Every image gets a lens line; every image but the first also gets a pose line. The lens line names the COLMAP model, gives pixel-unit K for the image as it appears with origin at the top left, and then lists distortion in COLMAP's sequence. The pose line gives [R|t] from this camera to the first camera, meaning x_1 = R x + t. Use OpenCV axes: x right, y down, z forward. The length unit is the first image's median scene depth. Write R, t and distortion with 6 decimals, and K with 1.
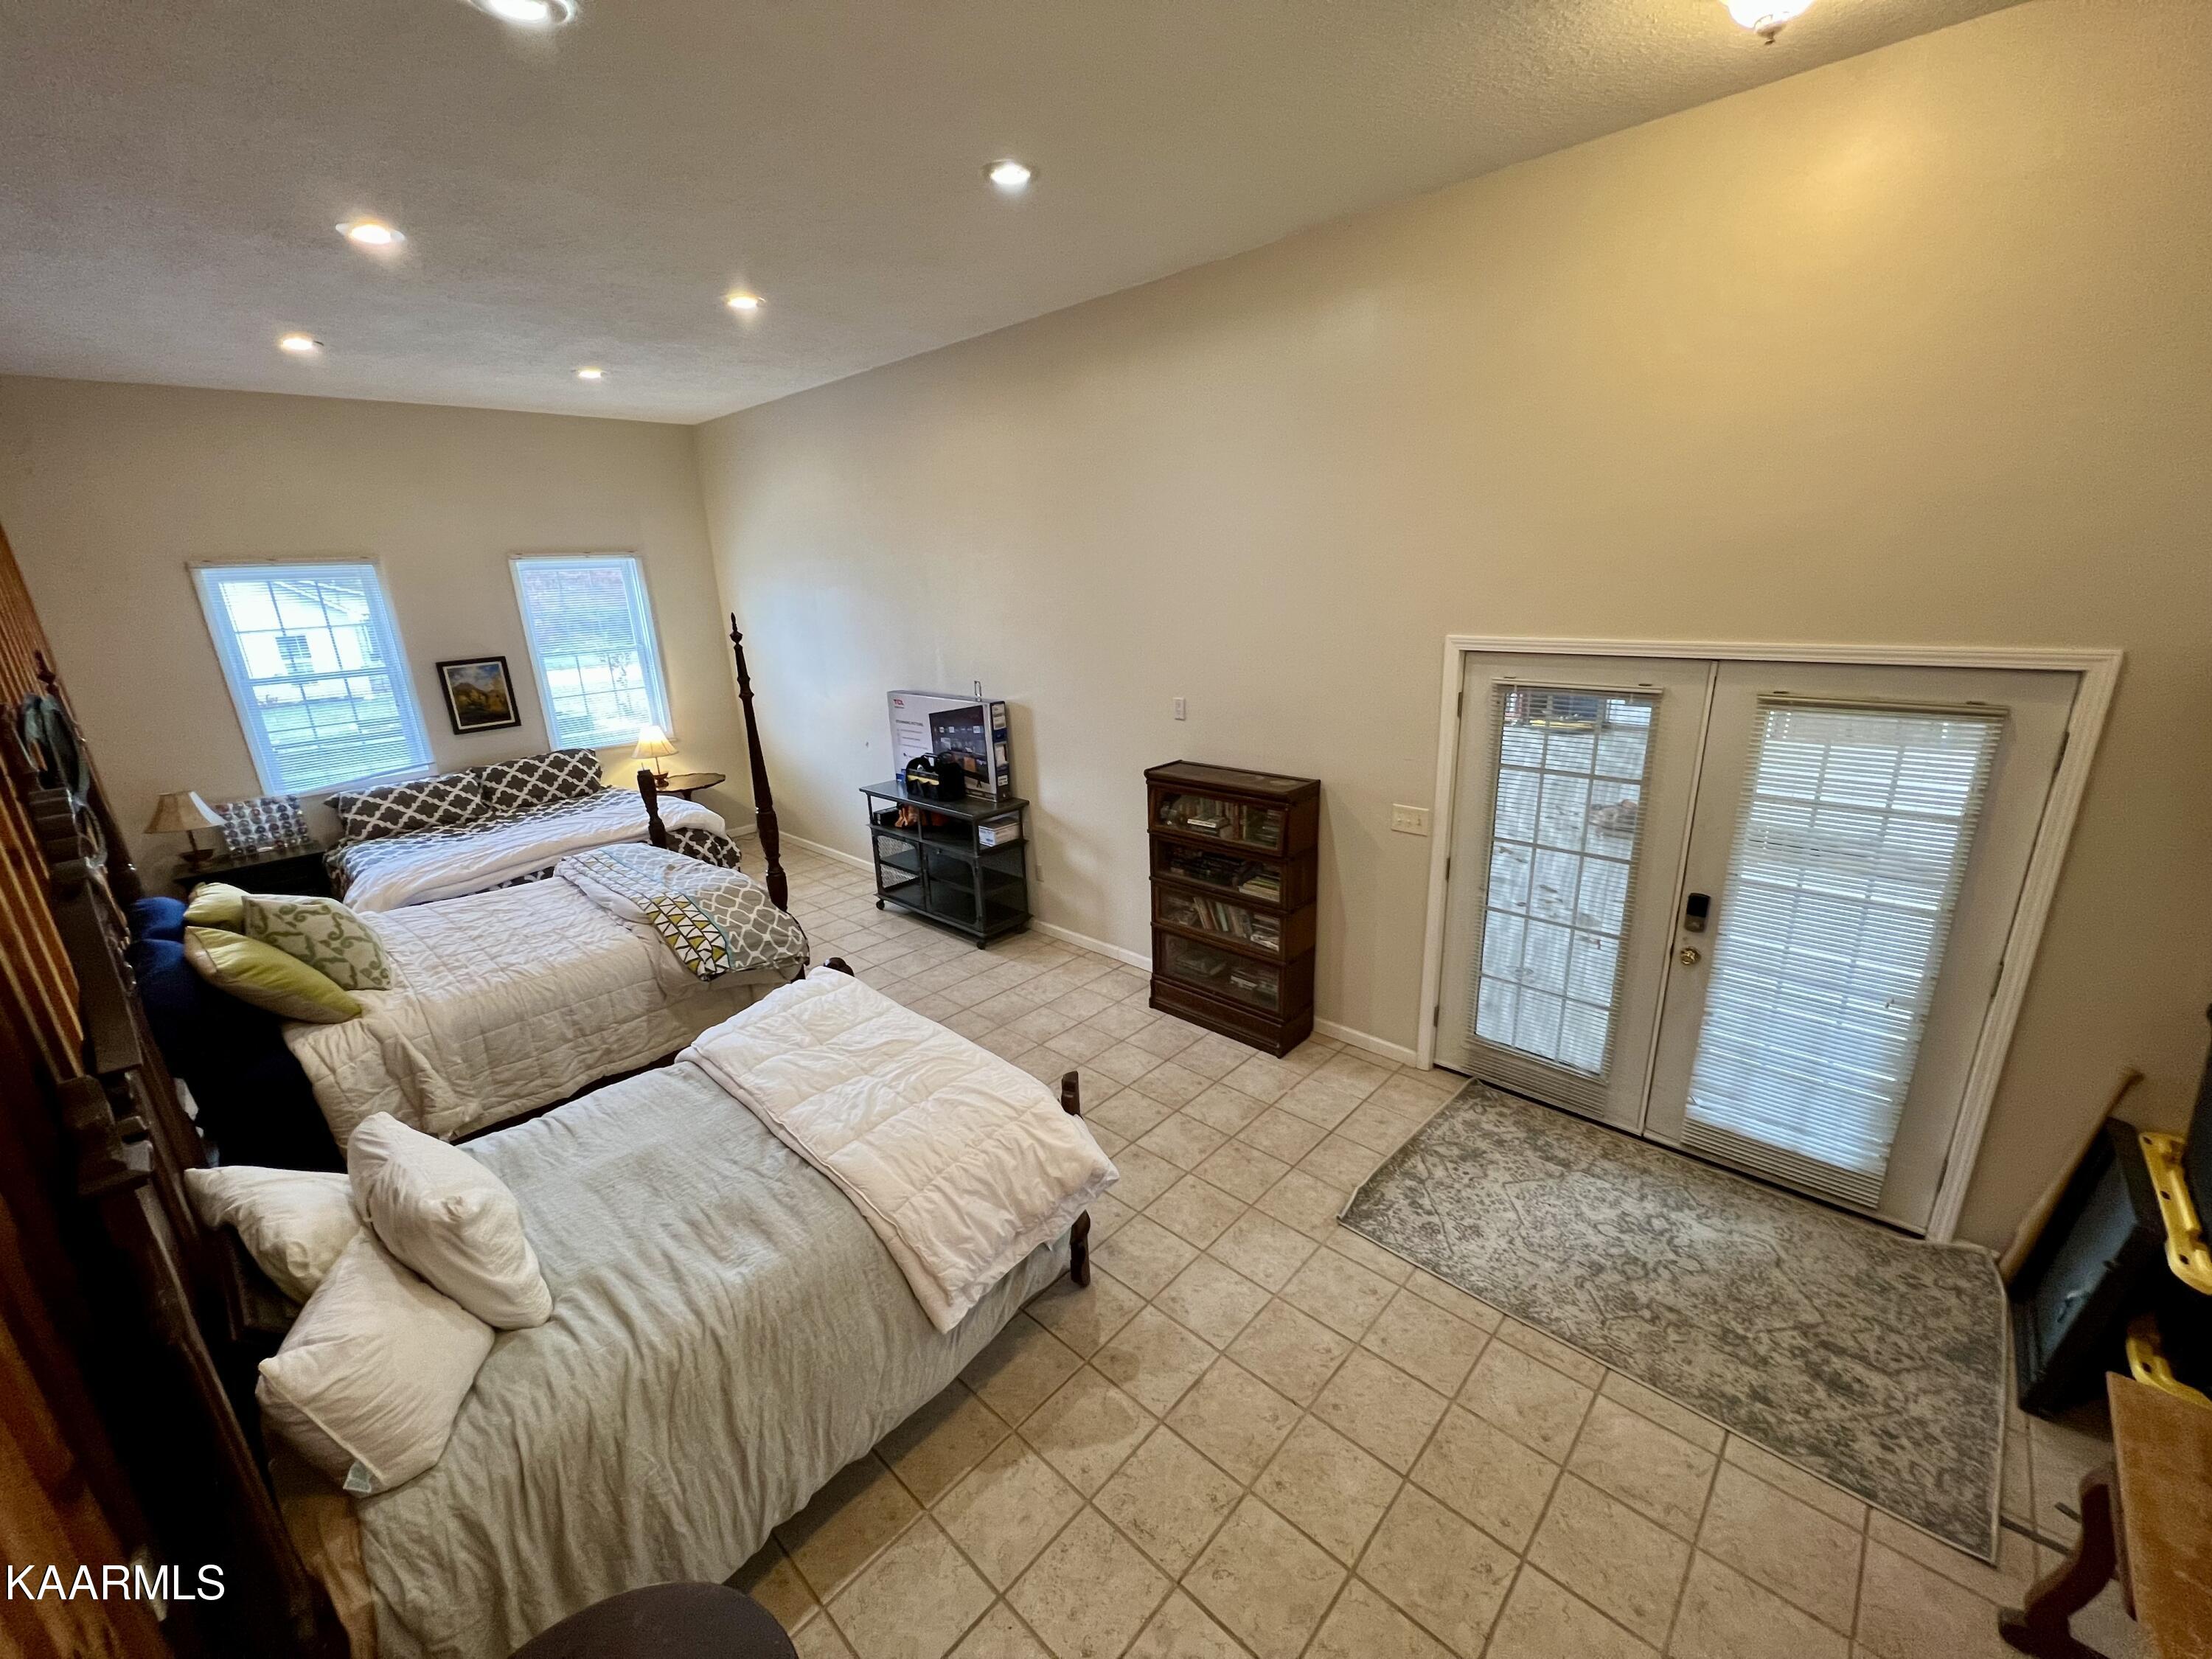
lens RADIAL K [[883.2, 0, 1110.2], [0, 883.2, 830.6], [0, 0, 1]] dist [0.000948, -0.000101]
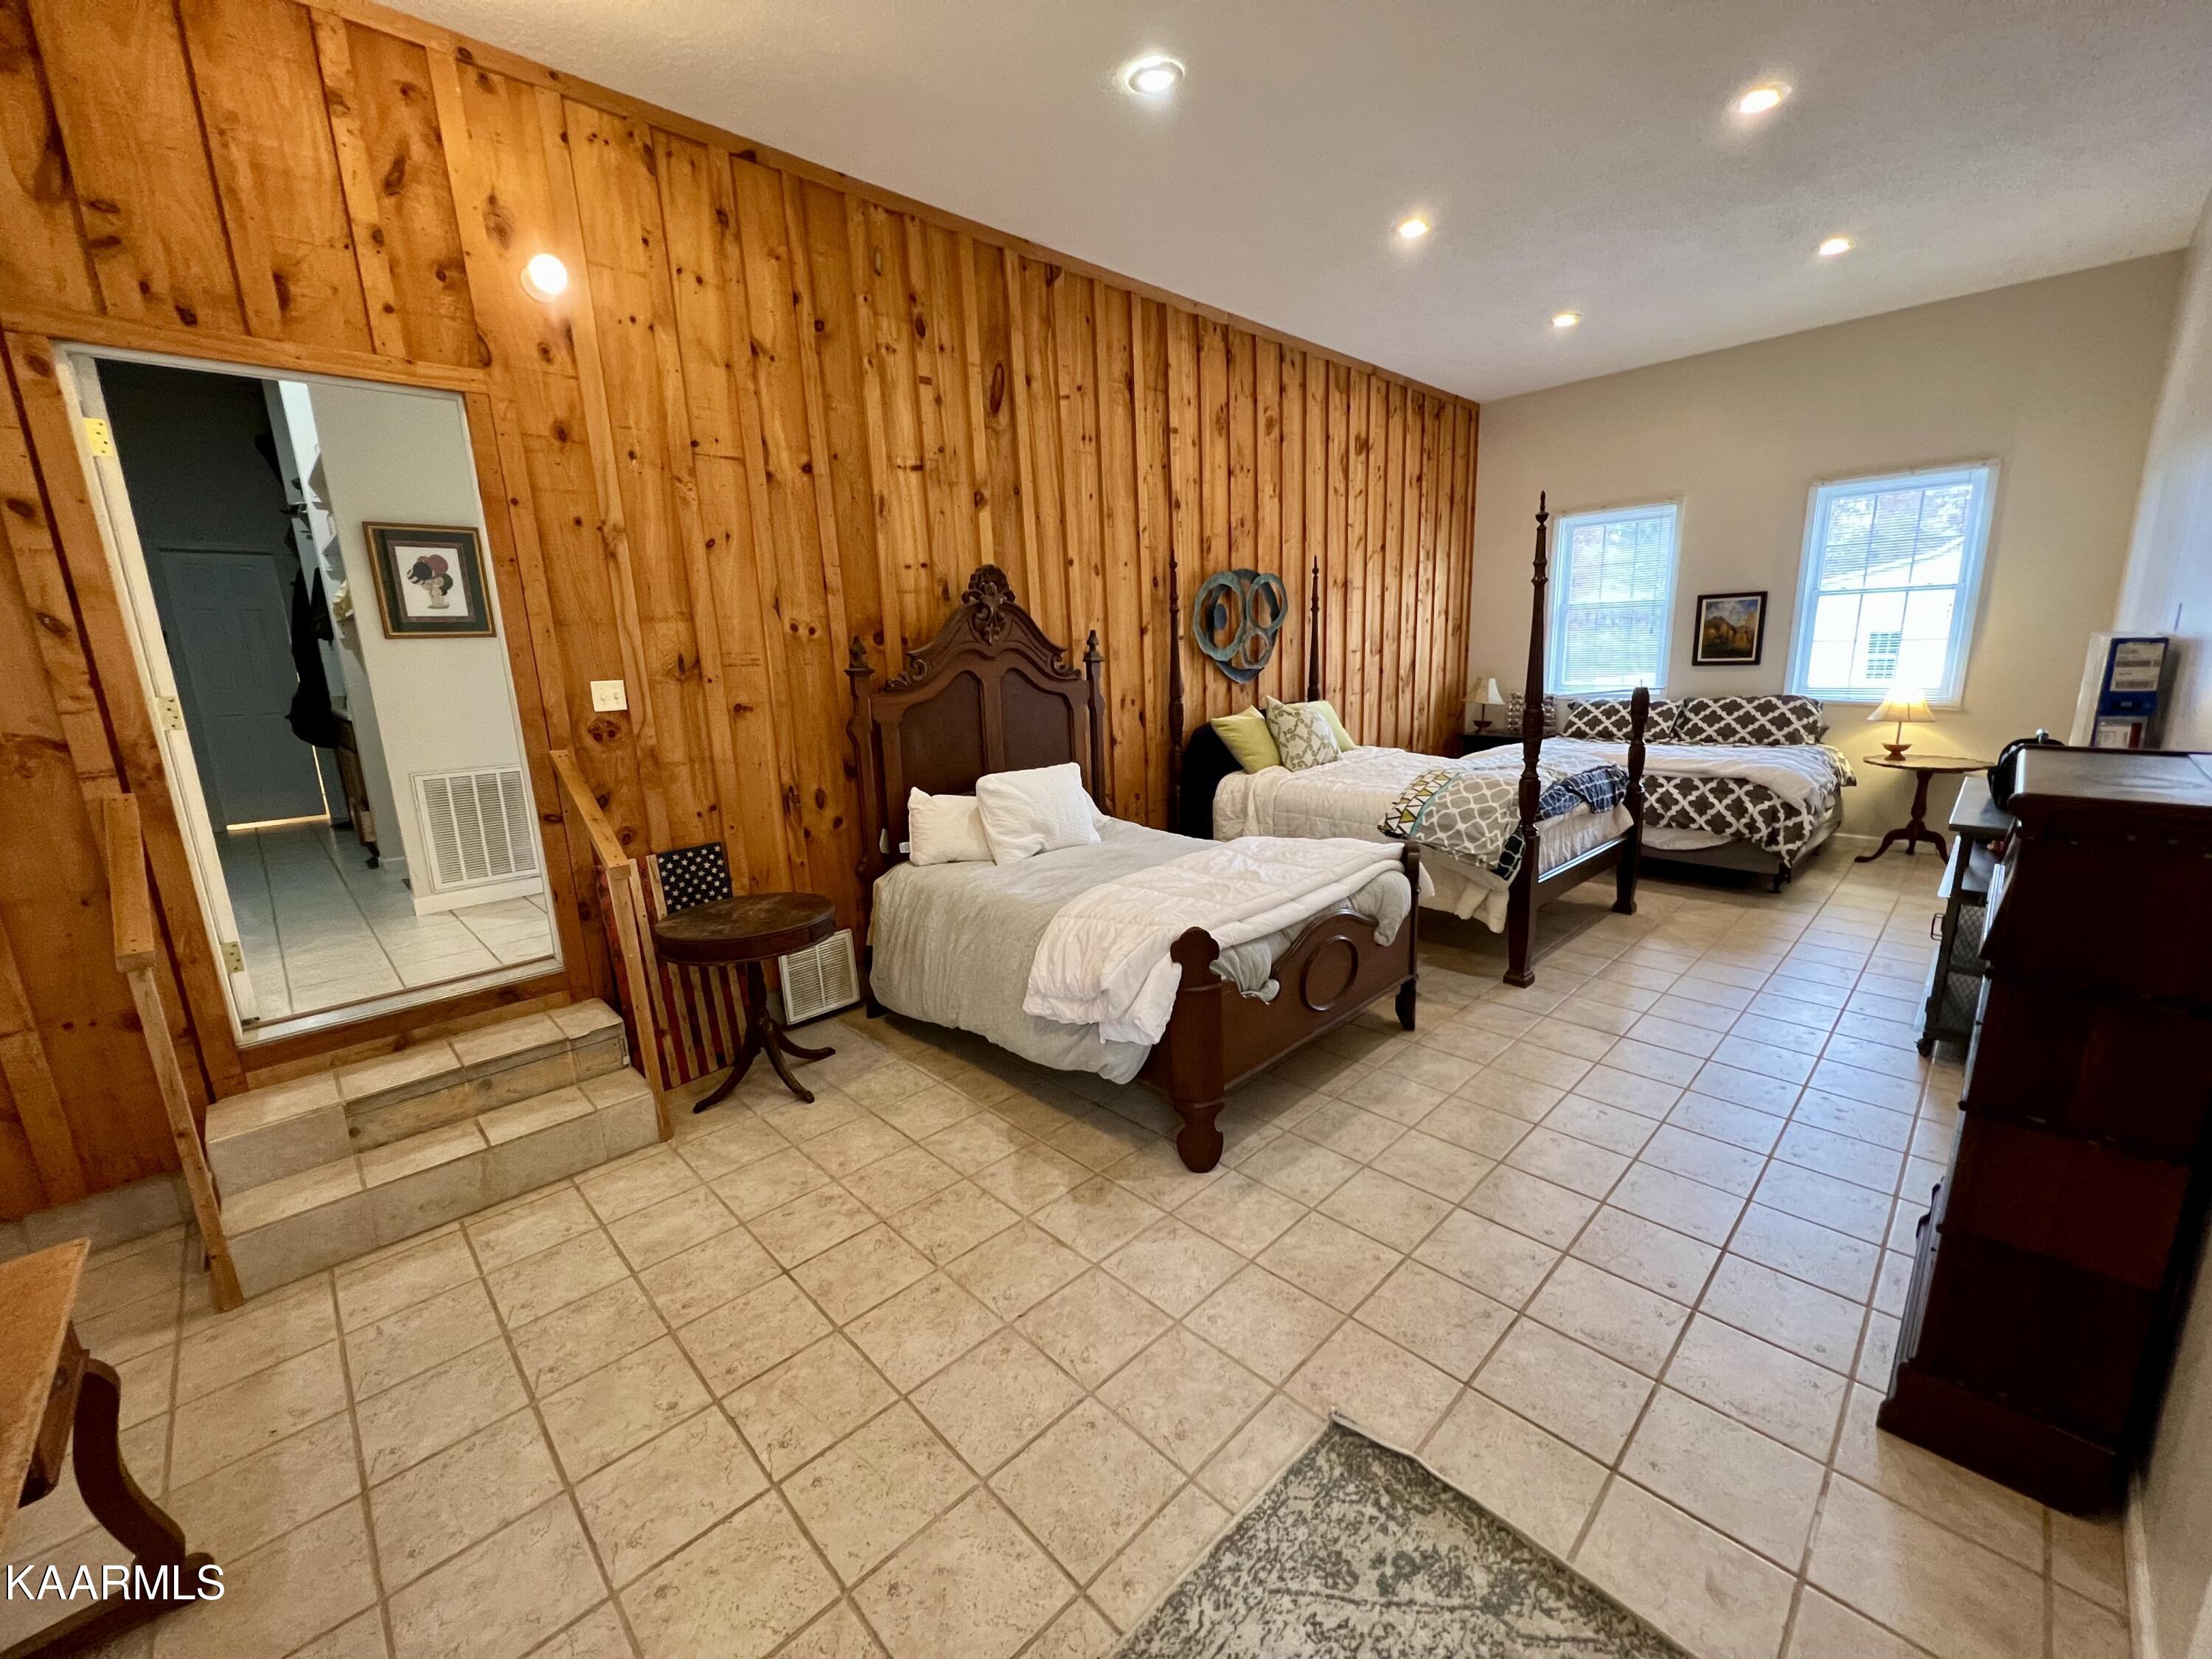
lens RADIAL K [[883.2, 0, 1111.5], [0, 883.2, 833.3], [0, 0, 1]] dist [0.000948, -0.000101]
pose [[-0.042887, 0.252826, -0.966561, 0.668916], [-0.254256, 0.932836, 0.255286, -0.028852], [0.966185, 0.256703, 0.024276, 0.682253]]
